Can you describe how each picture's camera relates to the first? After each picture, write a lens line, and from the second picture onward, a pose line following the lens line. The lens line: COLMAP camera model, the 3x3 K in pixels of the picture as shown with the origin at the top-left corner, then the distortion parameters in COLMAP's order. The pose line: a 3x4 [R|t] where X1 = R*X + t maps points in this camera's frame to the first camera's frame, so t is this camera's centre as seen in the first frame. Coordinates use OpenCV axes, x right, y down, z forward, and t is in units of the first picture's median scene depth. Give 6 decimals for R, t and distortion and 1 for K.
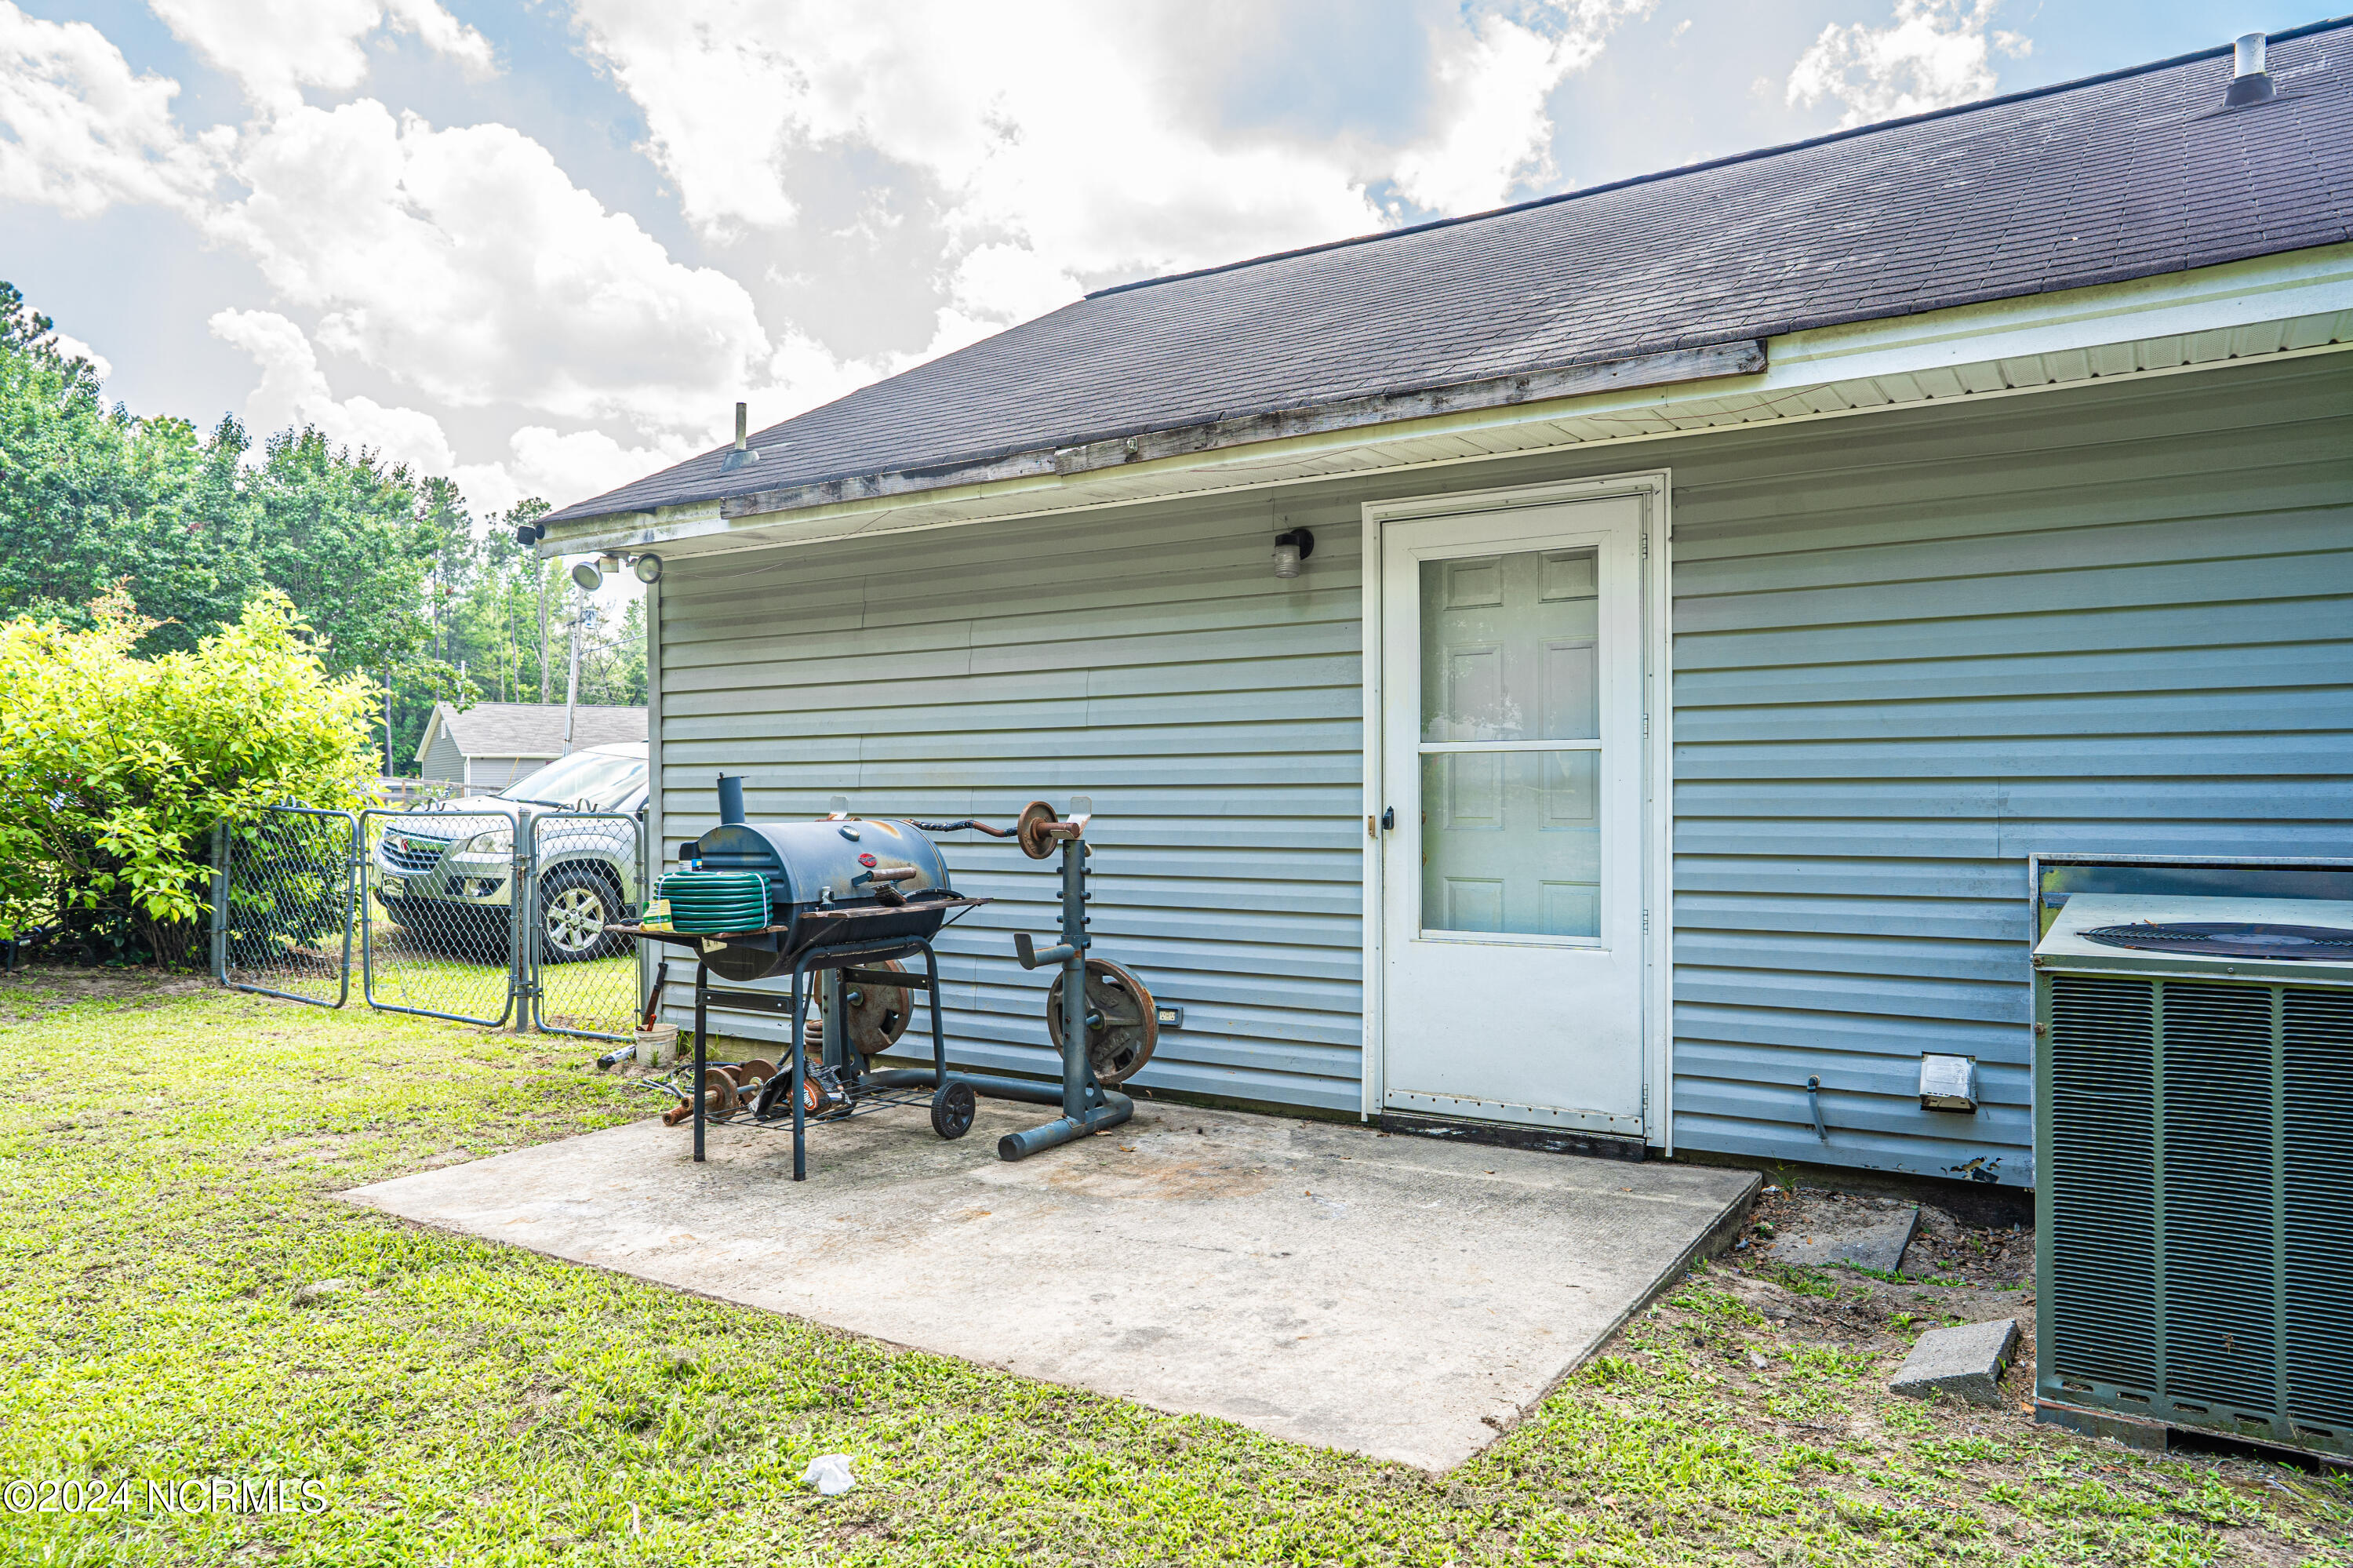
lens RADIAL K [[1569.7, 0, 1175.8], [0, 1569.7, 790.4], [0, 0, 1]] dist [-0.039155, 0.050770]
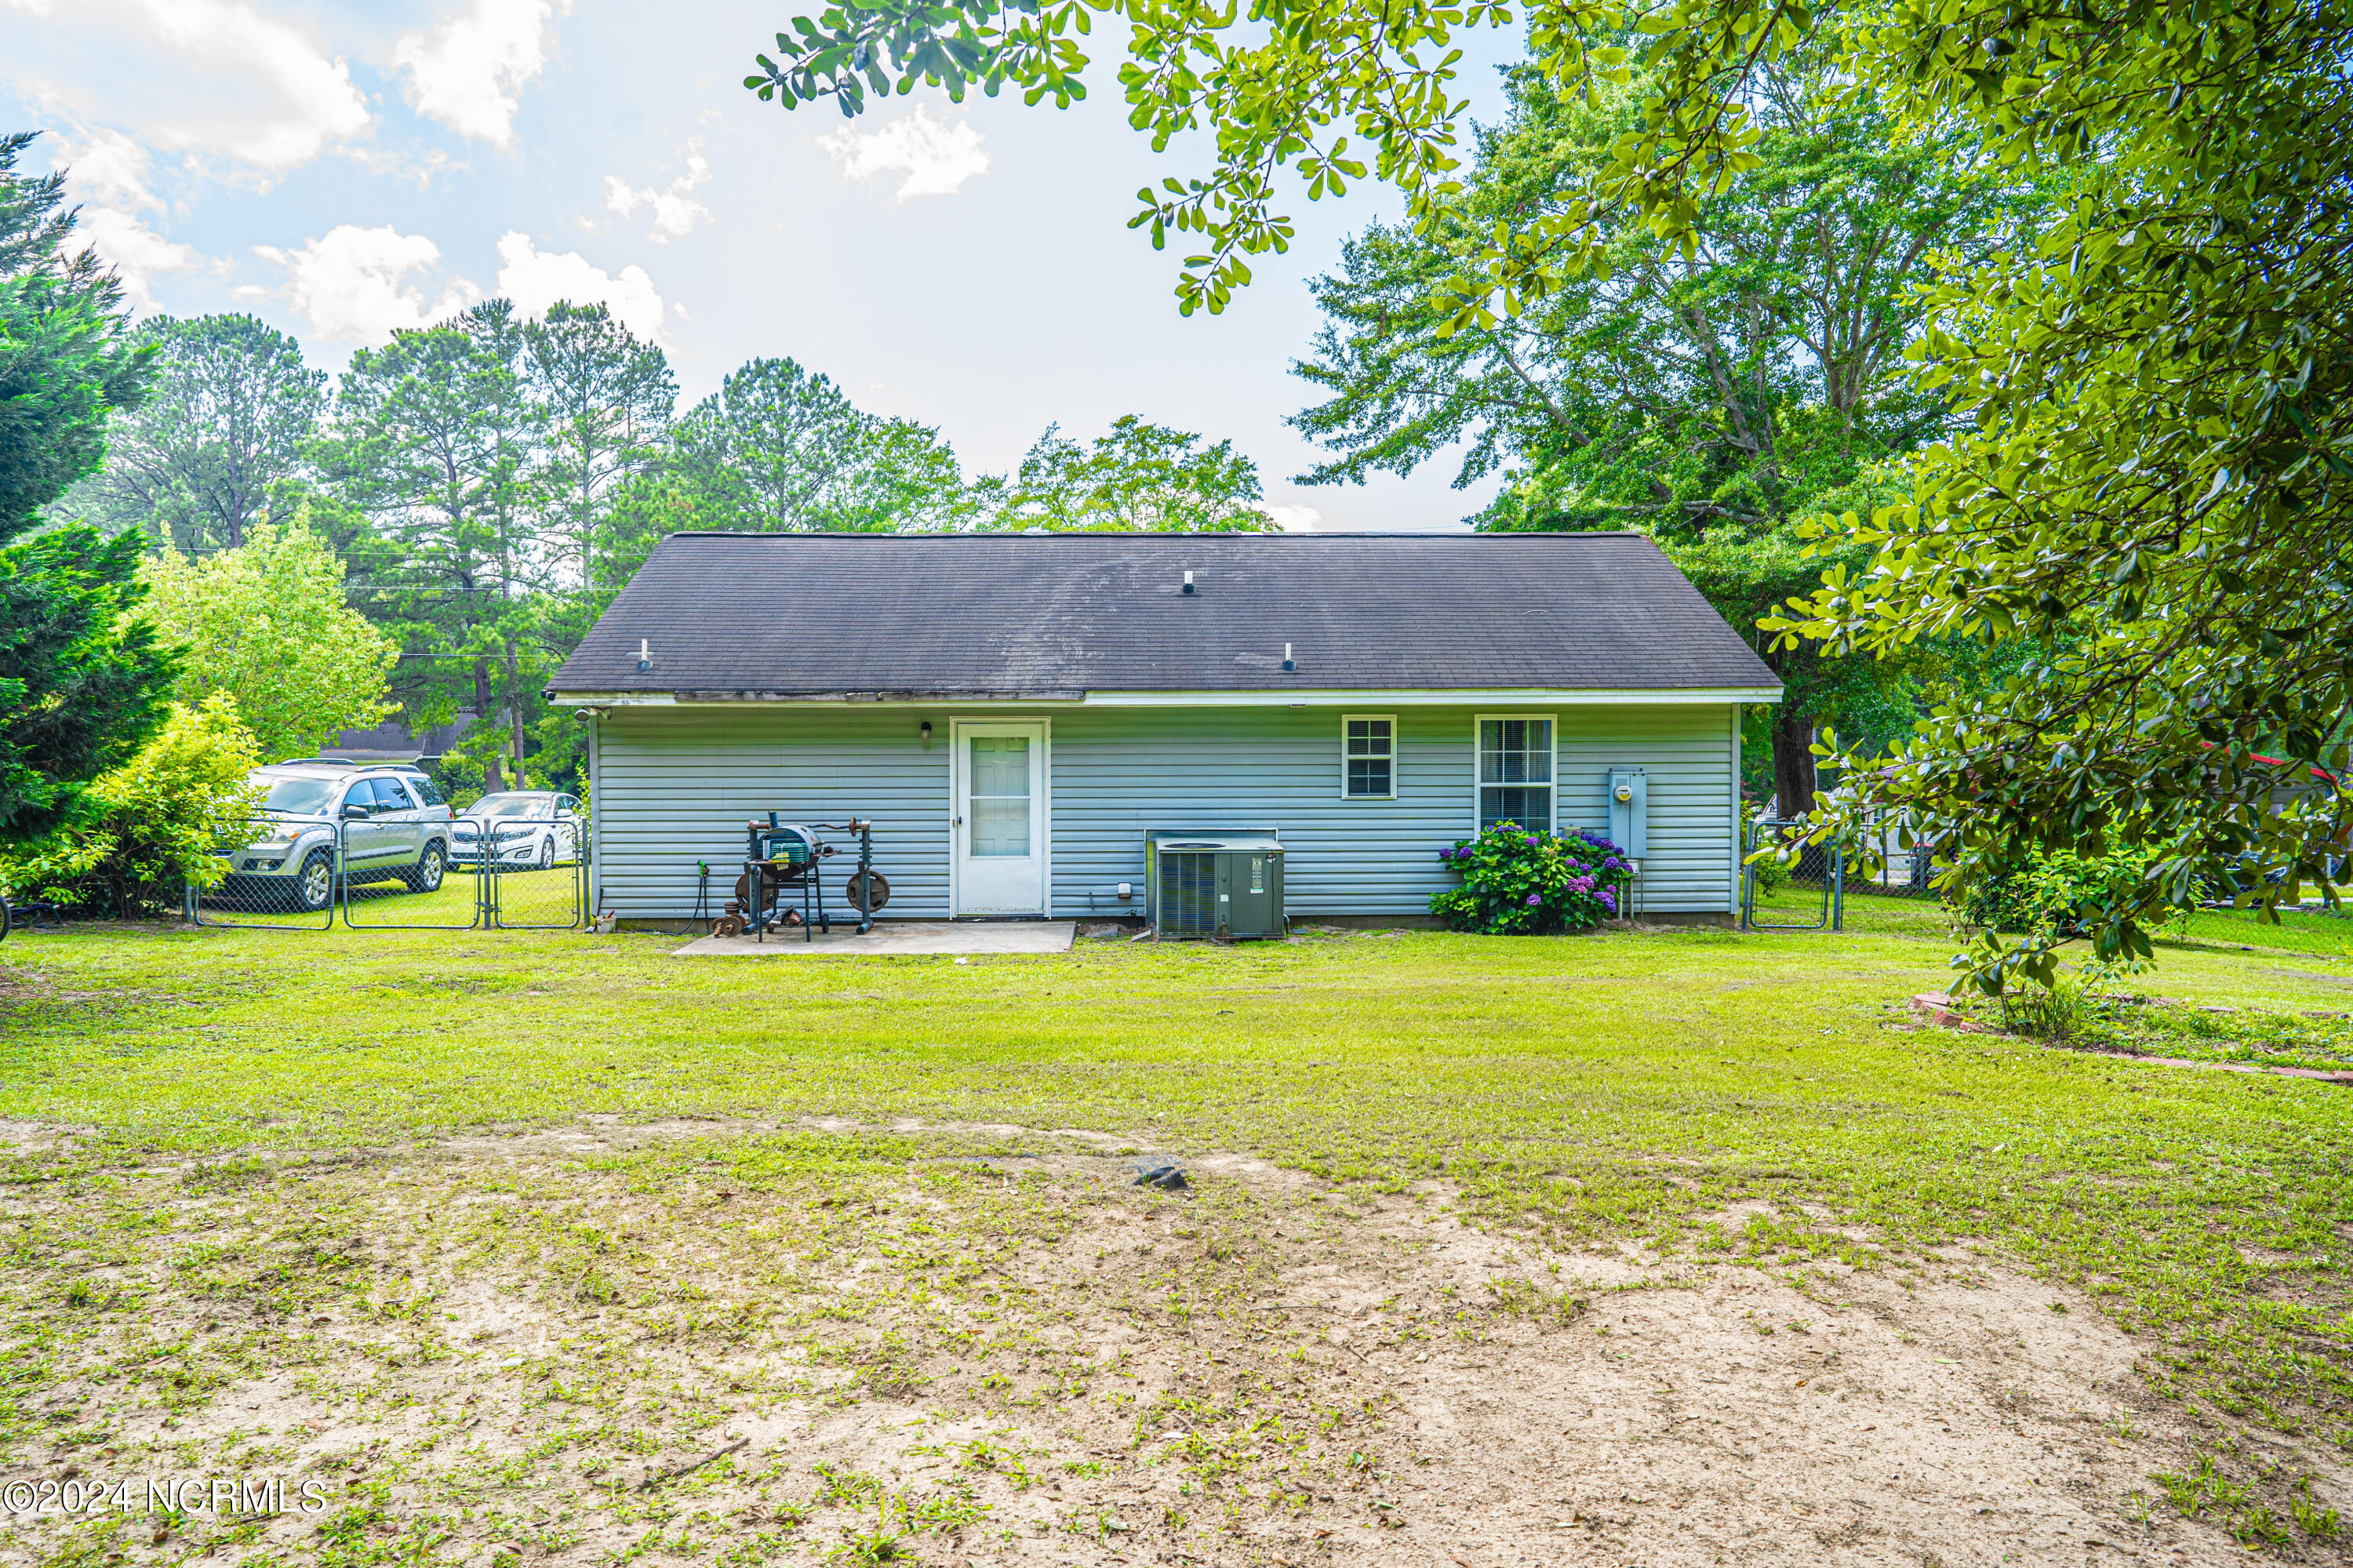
lens RADIAL K [[1569.7, 0, 1175.8], [0, 1569.7, 790.4], [0, 0, 1]] dist [-0.039155, 0.050770]
pose [[0.824311, -0.004249, 0.566122, -1.256518], [-0.004388, 0.999894, 0.013894, -0.085488], [-0.566121, -0.013937, 0.824204, -1.774640]]
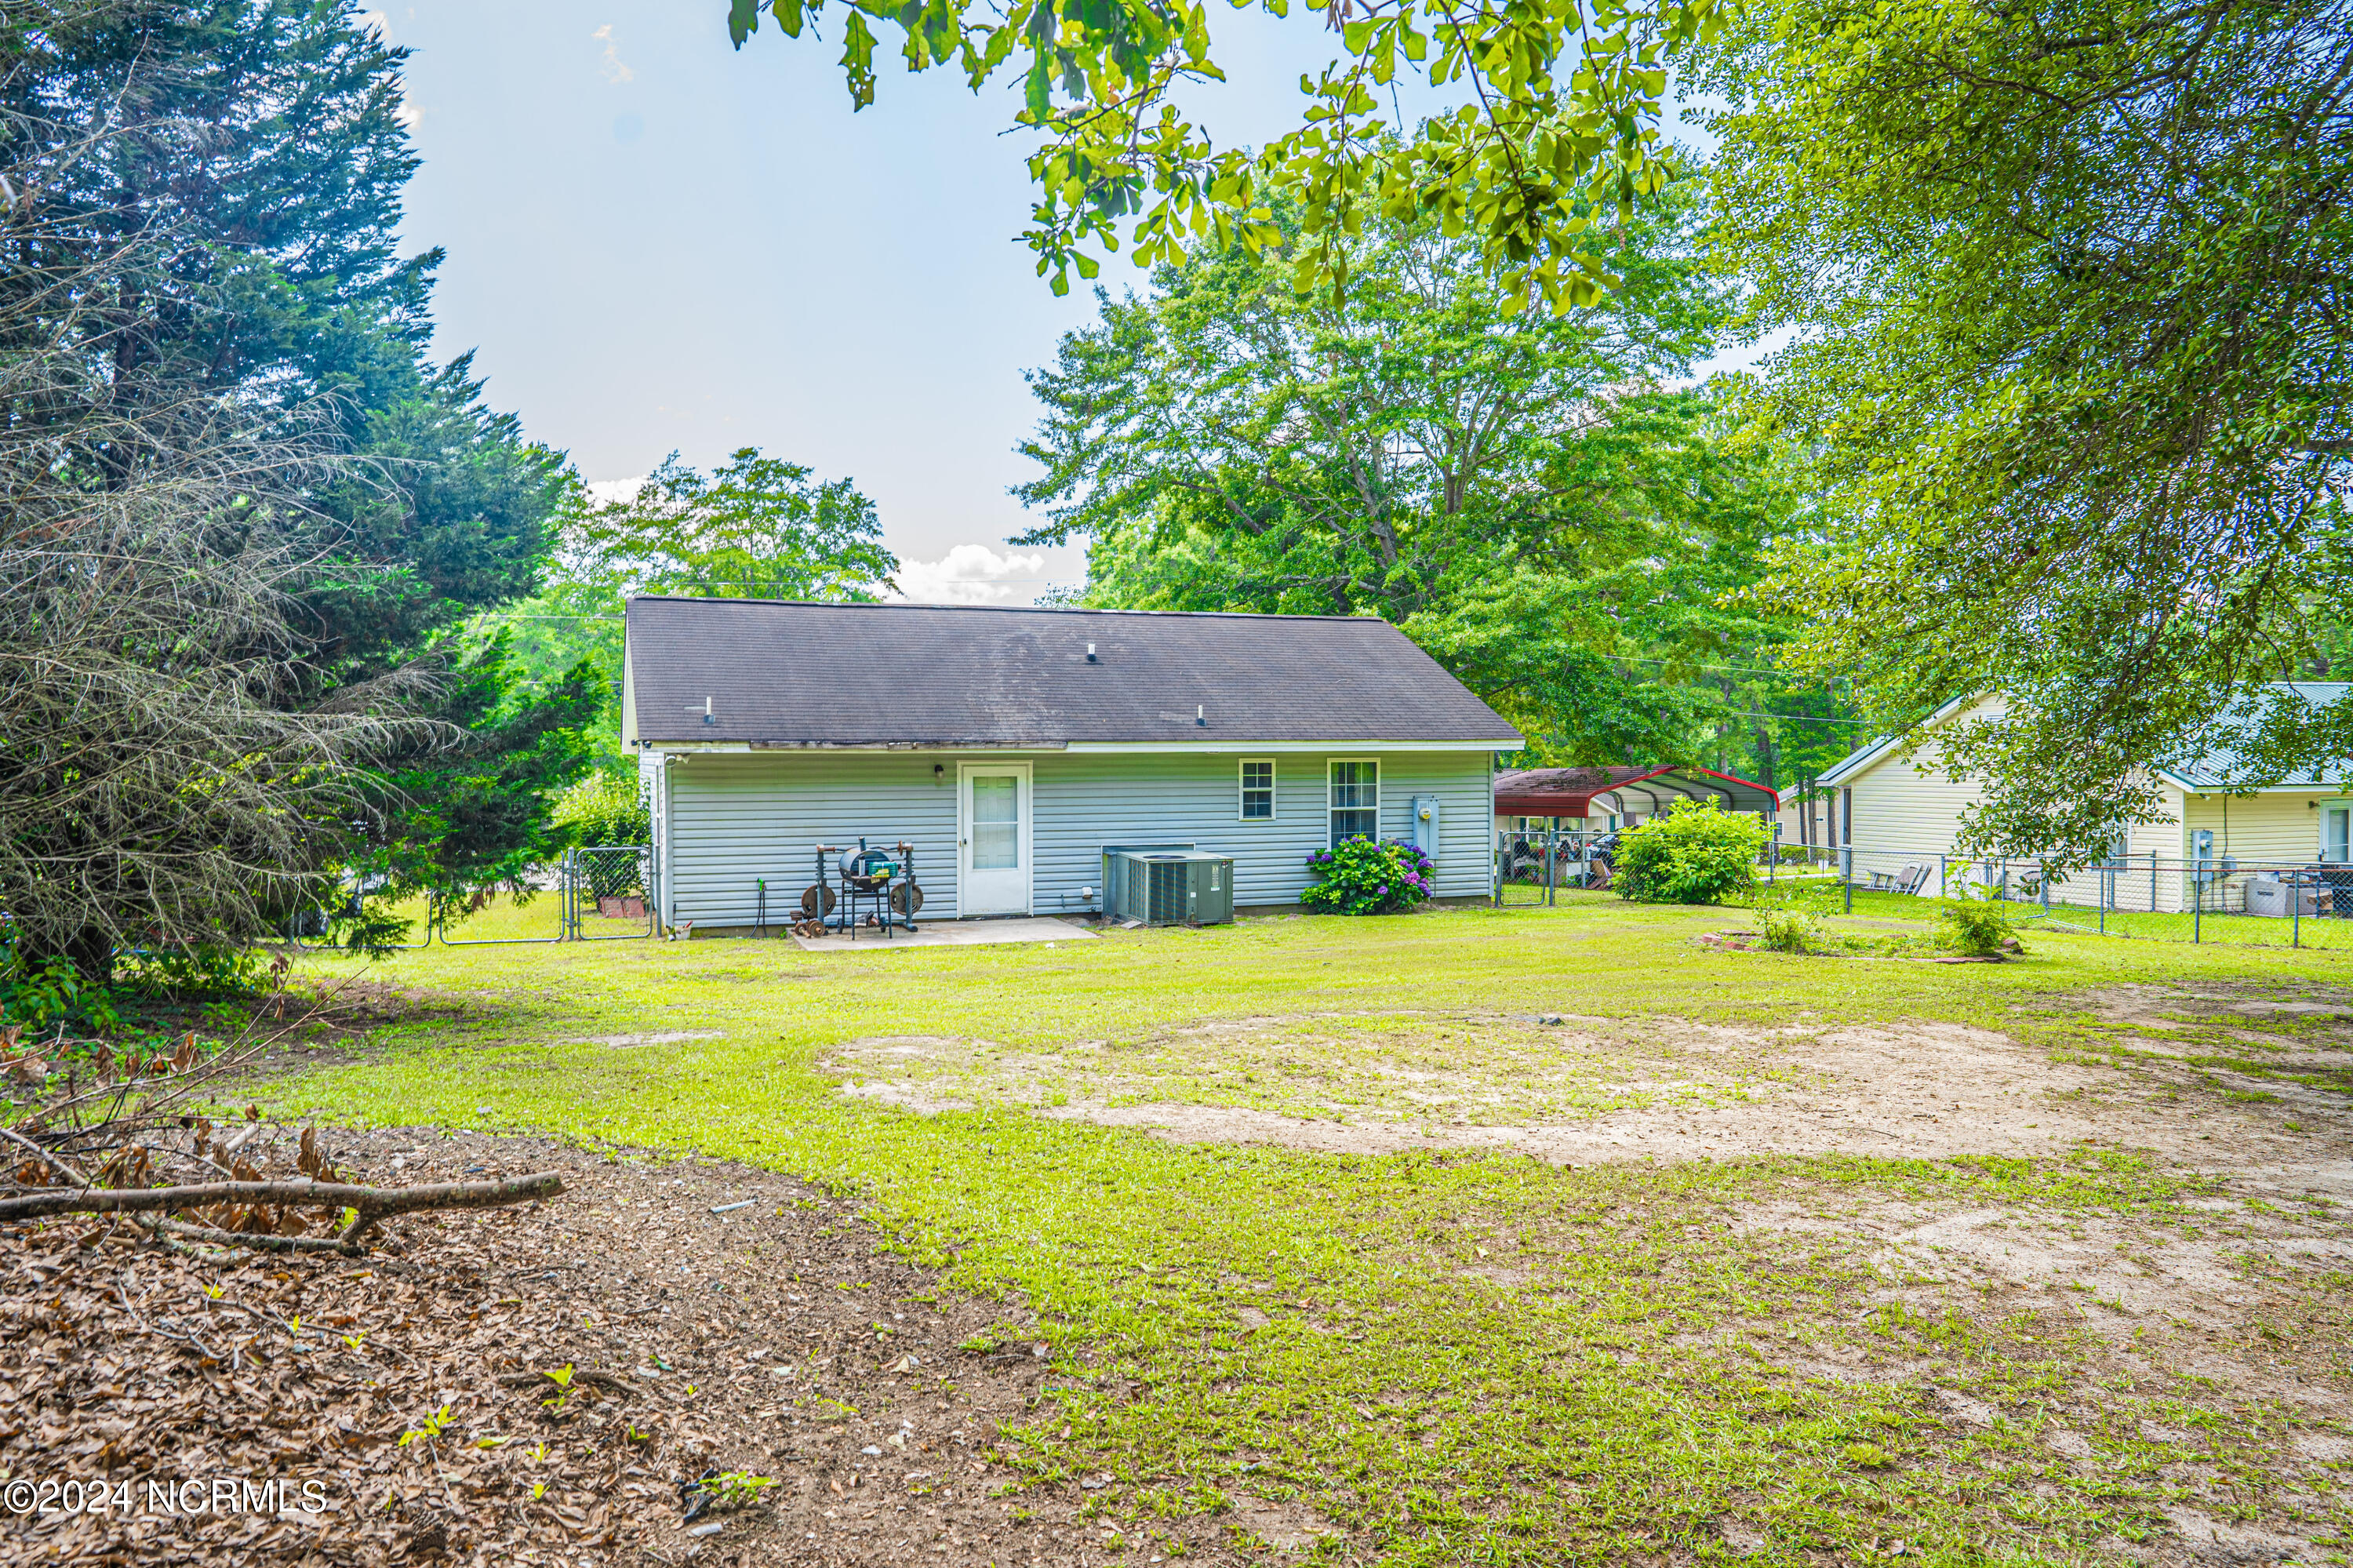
lens RADIAL K [[1569.7, 0, 1175.8], [0, 1569.7, 790.4], [0, 0, 1]] dist [-0.039155, 0.050770]
pose [[0.585544, -0.006554, 0.810614, -2.748380], [0.000642, 0.999971, 0.007621, -0.139938], [-0.810640, -0.003942, 0.585531, -1.737108]]
